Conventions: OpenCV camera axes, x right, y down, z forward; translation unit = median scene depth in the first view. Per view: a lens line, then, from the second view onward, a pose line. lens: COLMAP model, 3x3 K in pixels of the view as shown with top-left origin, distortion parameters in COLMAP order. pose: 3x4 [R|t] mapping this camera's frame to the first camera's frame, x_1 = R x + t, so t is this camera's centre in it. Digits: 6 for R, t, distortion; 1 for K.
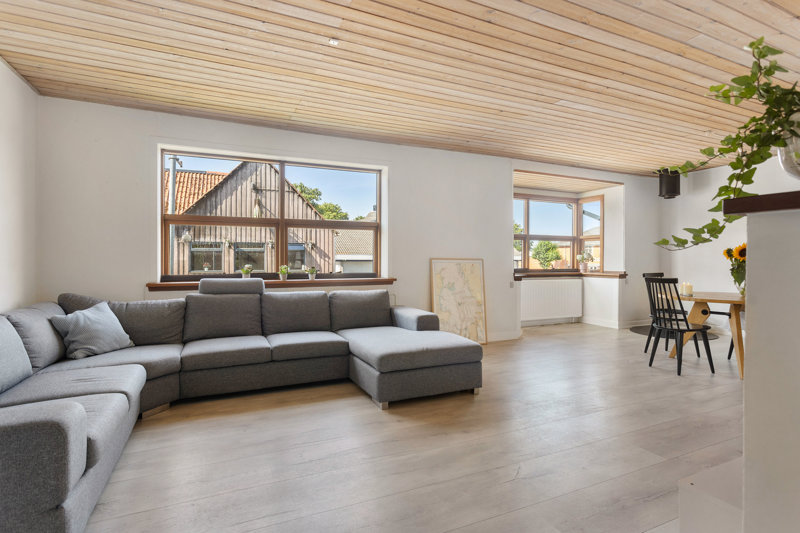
lens RADIAL K [[409.8, 0, 414.3], [0, 409.8, 260.5], [0, 0, 1]] dist [0.000012, 0.000082]
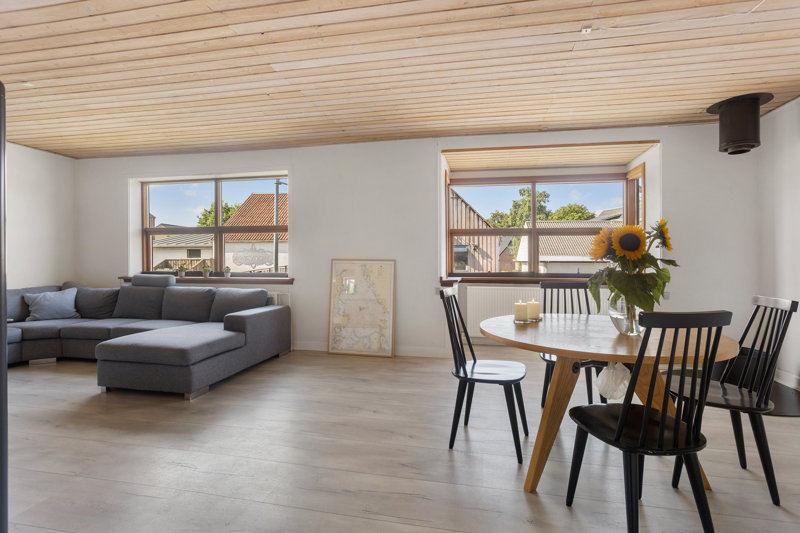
lens RADIAL K [[384.4, 0, 414.4], [0, 384.4, 262.9], [0, 0, 1]] dist [-0.003805, 0.000451]
pose [[0.804604, 0.004421, -0.593795, 0.740001], [-0.002184, 0.999988, 0.004486, -0.000842], [0.593807, -0.002312, 0.804604, 0.392792]]
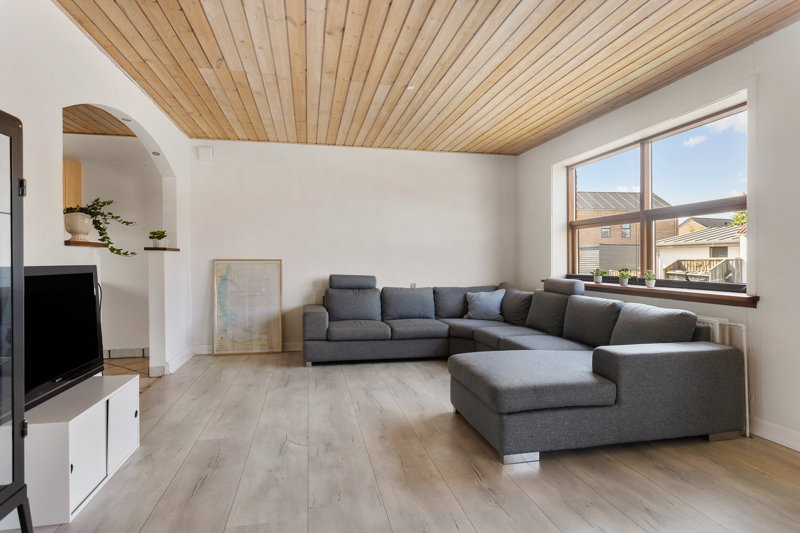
lens RADIAL K [[447.0, 0, 400.0], [0, 447.0, 266.5], [0, 0, 1]] dist [-0.004028, 0.000508]
pose [[-0.241263, 0.012662, -0.970377, 0.592821], [-0.001989, 0.999906, 0.013542, -0.001531], [0.970458, 0.005197, -0.241216, 0.671847]]
